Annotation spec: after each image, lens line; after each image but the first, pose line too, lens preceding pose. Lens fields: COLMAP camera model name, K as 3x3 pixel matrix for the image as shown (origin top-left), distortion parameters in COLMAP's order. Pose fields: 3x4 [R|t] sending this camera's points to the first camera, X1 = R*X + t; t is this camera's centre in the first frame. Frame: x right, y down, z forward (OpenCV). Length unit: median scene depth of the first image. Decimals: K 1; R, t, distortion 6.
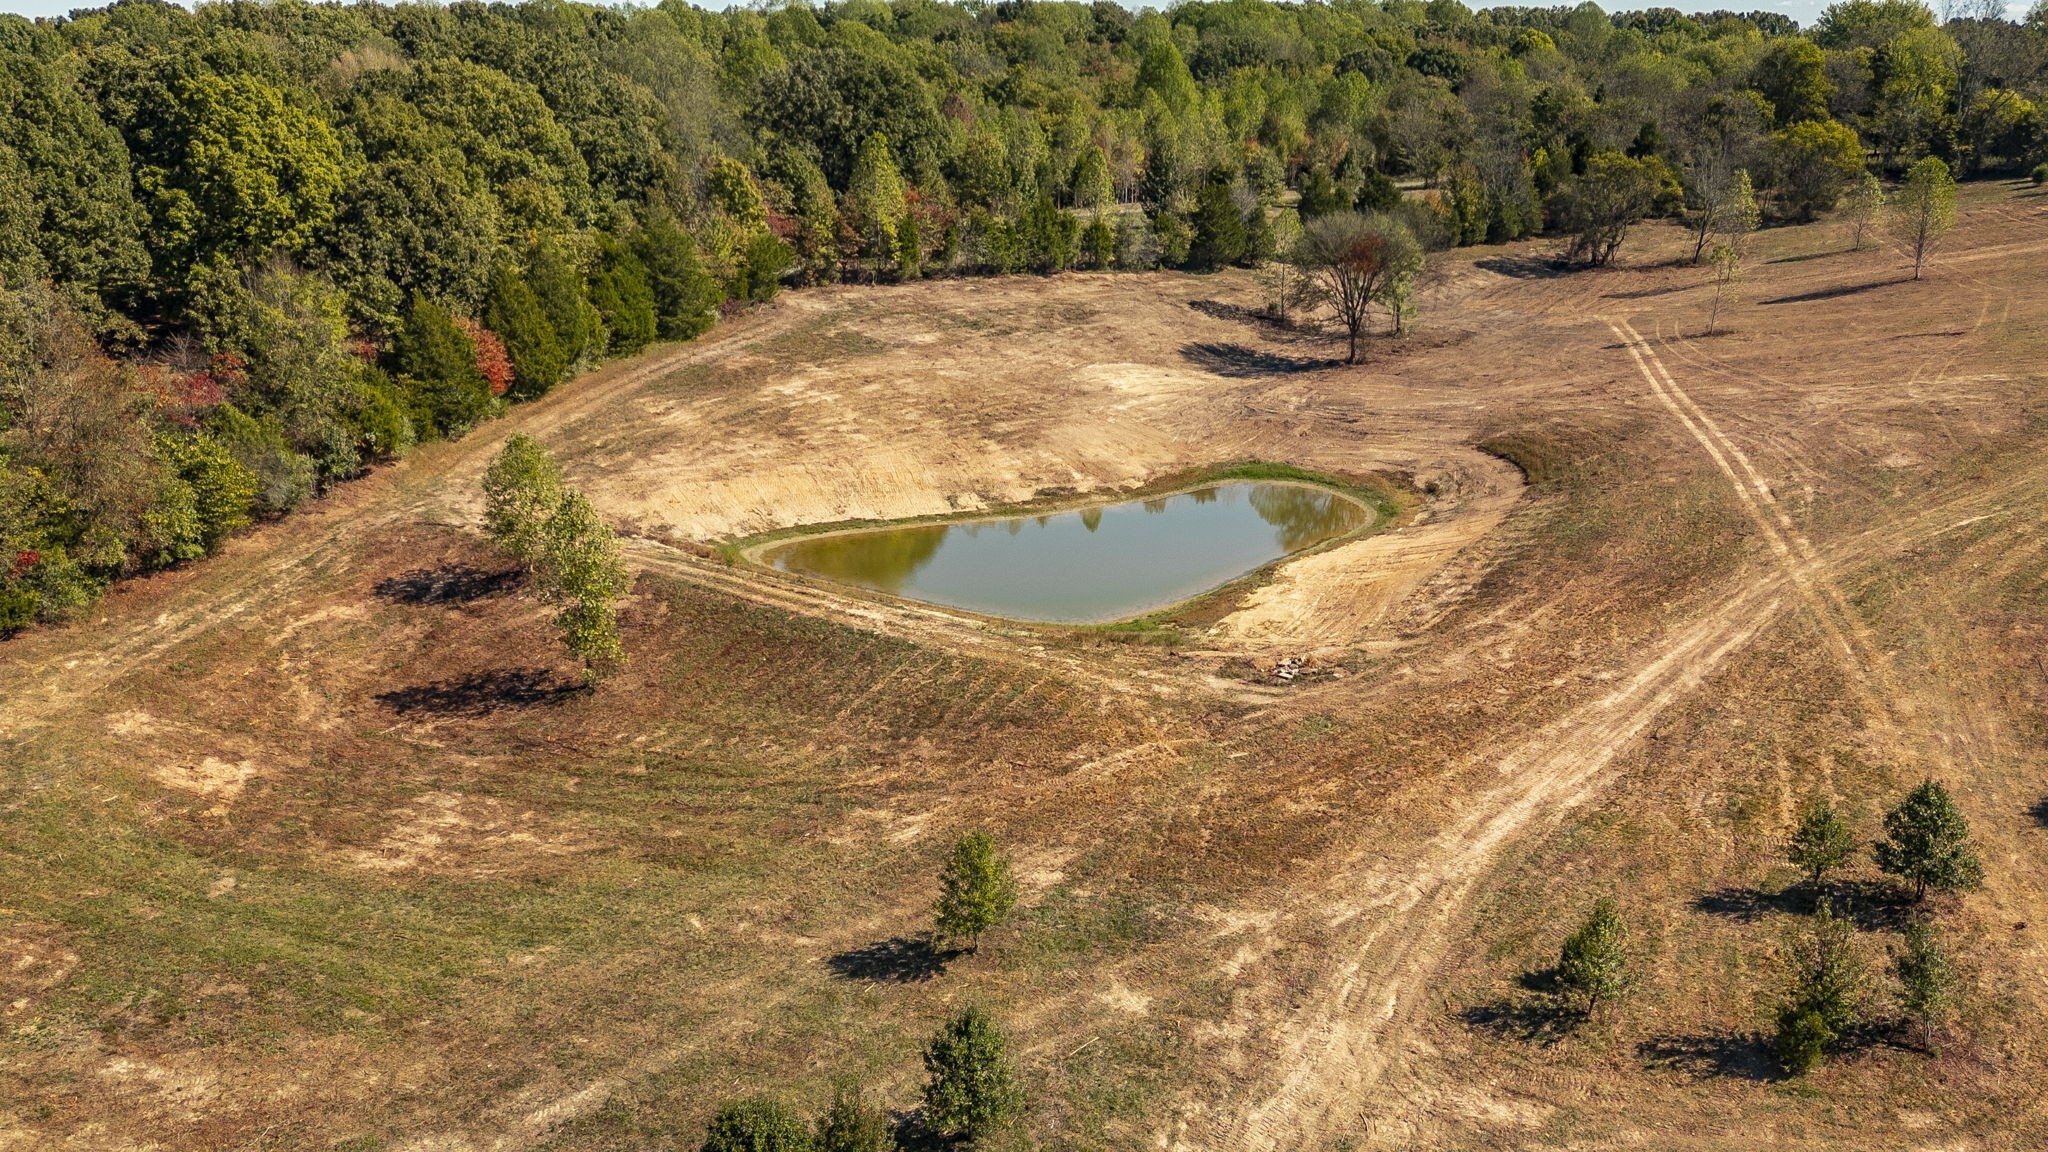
lens RADIAL K [[1358.9, 0, 1024.0], [0, 1358.9, 576.0], [0, 0, 1]] dist [-0.001539, -0.001218]
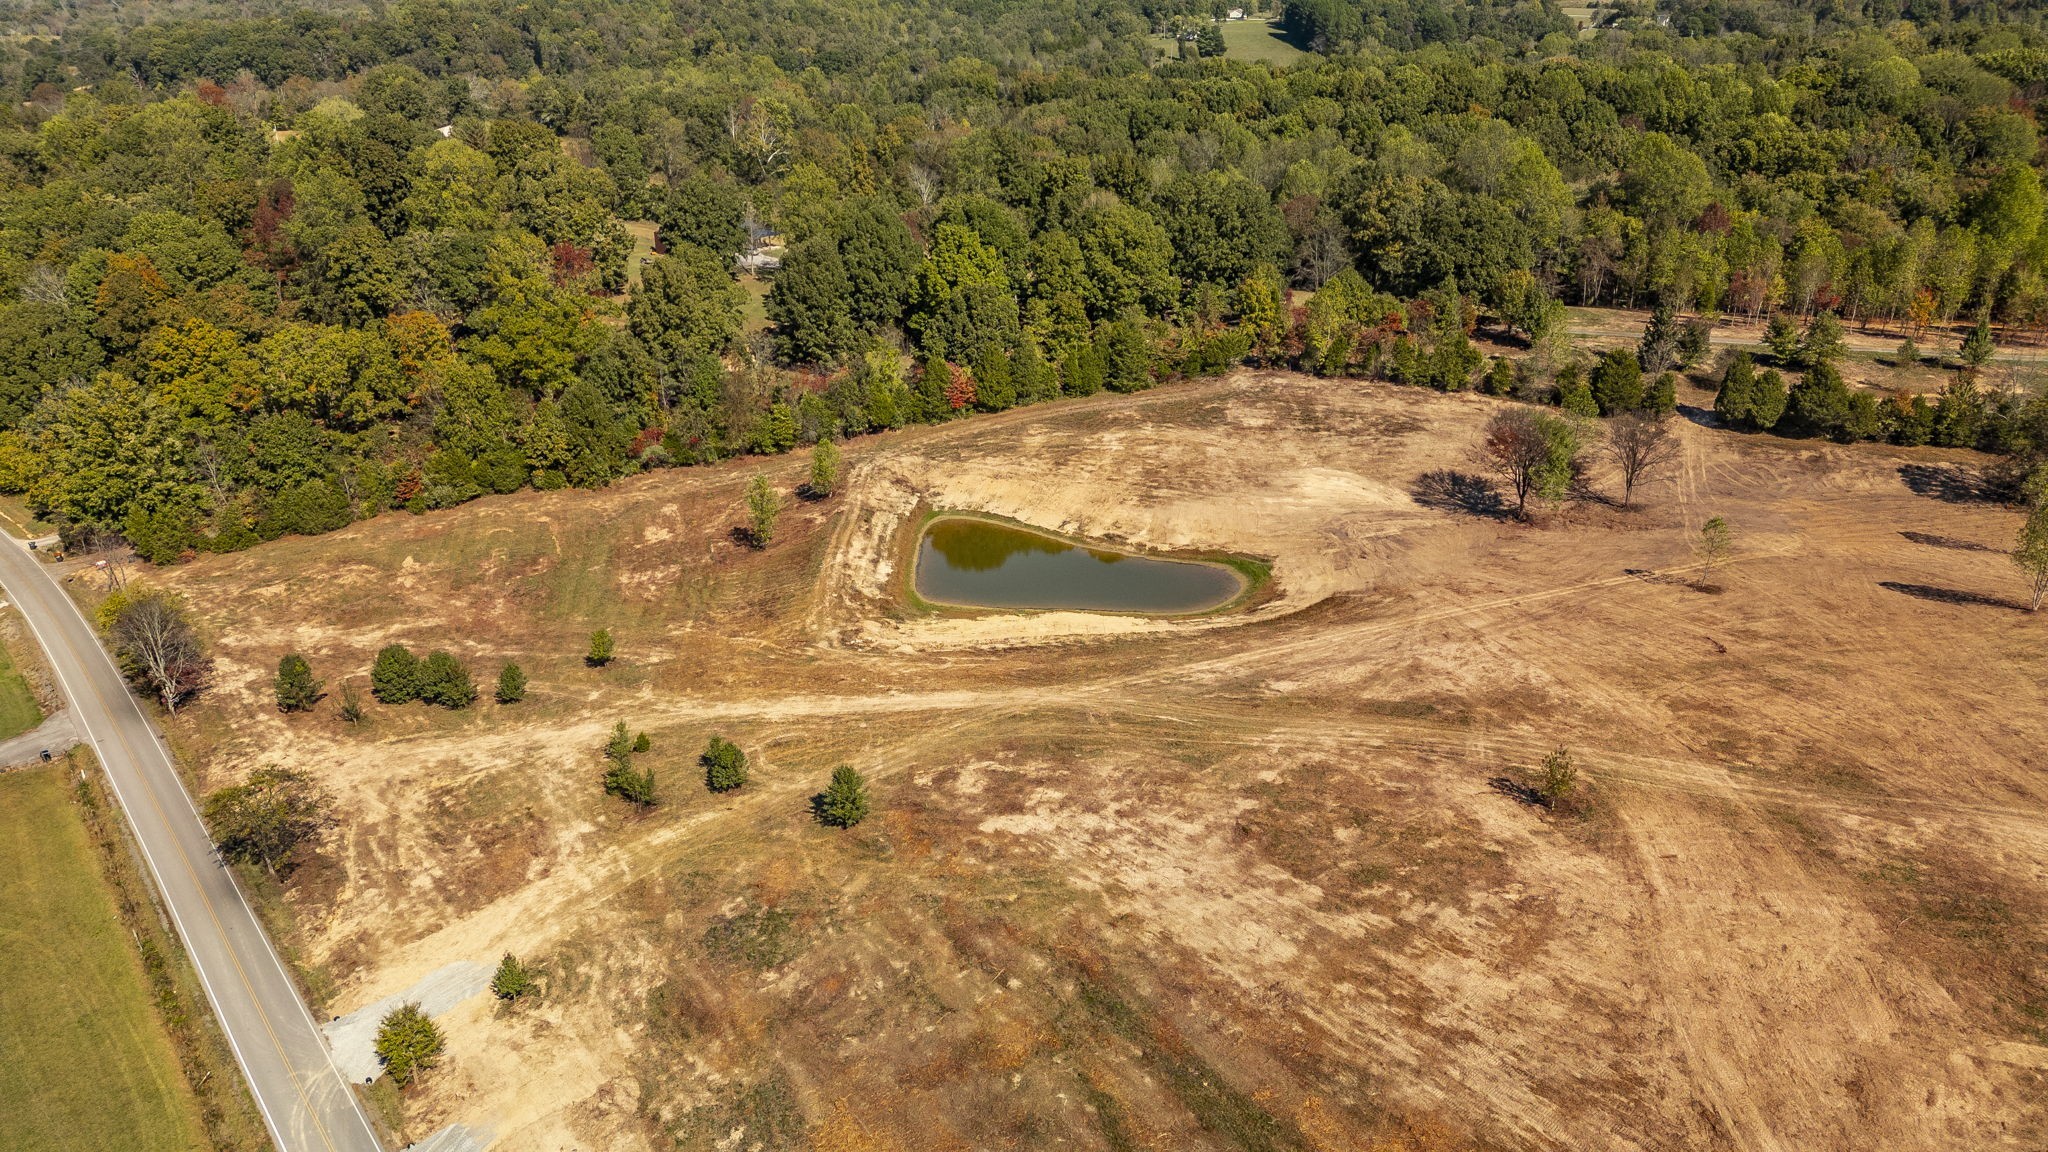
lens RADIAL K [[1358.9, 0, 1024.0], [0, 1358.9, 576.0], [0, 0, 1]] dist [-0.001539, -0.001218]
pose [[0.550387, 0.294744, -0.781153, 1.013883], [-0.255755, 0.950155, 0.178310, -0.228323], [0.794773, 0.101645, 0.598335, -0.030887]]
